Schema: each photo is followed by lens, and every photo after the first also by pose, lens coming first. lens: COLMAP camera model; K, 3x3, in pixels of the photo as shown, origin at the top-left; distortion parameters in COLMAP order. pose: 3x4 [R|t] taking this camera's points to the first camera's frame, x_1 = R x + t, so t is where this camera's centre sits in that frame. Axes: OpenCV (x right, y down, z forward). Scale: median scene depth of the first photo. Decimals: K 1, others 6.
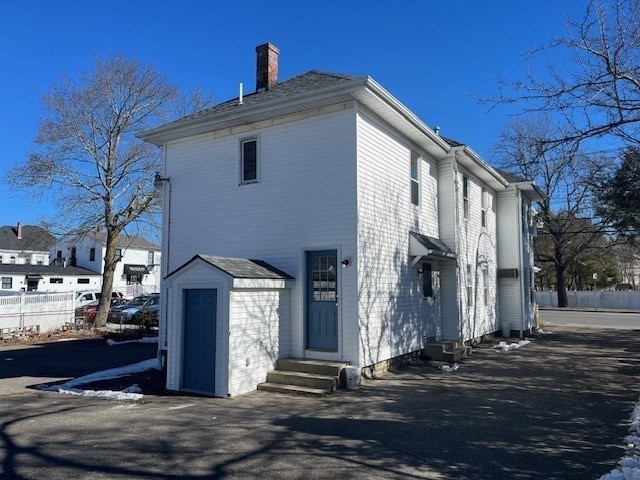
lens RADIAL K [[477.2, 0, 320.0], [0, 477.2, 240.0], [0, 0, 1]] dist [0.070038, -0.086140]
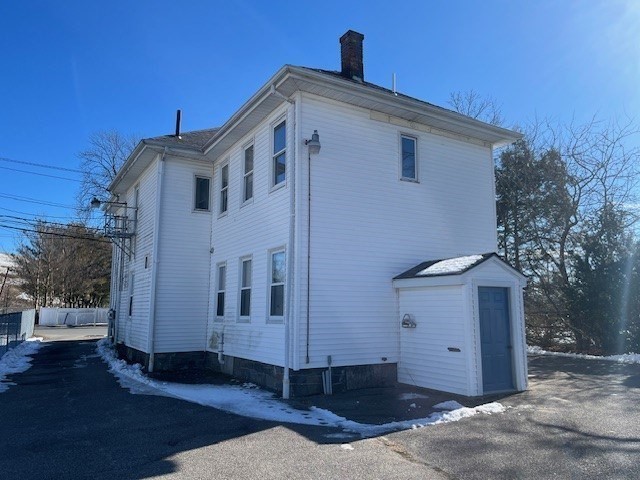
lens RADIAL K [[477.2, 0, 320.0], [0, 477.2, 240.0], [0, 0, 1]] dist [0.070038, -0.086140]
pose [[0.468484, 0.133371, 0.873347, -1.080763], [-0.094926, 0.990416, -0.100328, 0.115653], [-0.878357, -0.035901, 0.476654, 0.702706]]
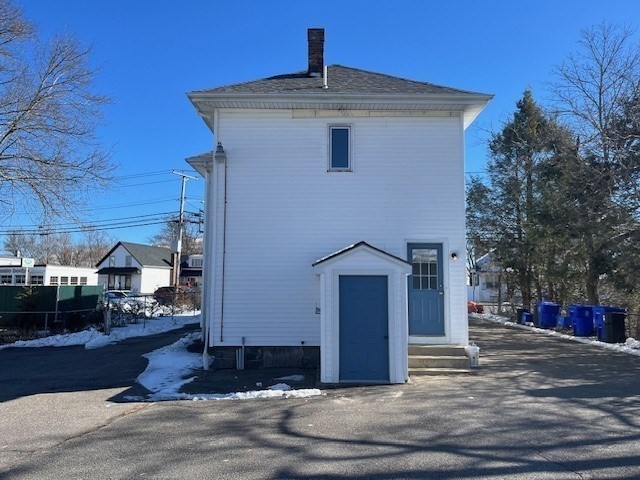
lens RADIAL K [[477.2, 0, 320.0], [0, 477.2, 240.0], [0, 0, 1]] dist [0.070038, -0.086140]
pose [[0.859386, 0.056103, 0.508240, -0.685532], [-0.060526, 0.998136, -0.007837, 0.034004], [-0.507733, -0.024027, 0.861180, 0.172577]]
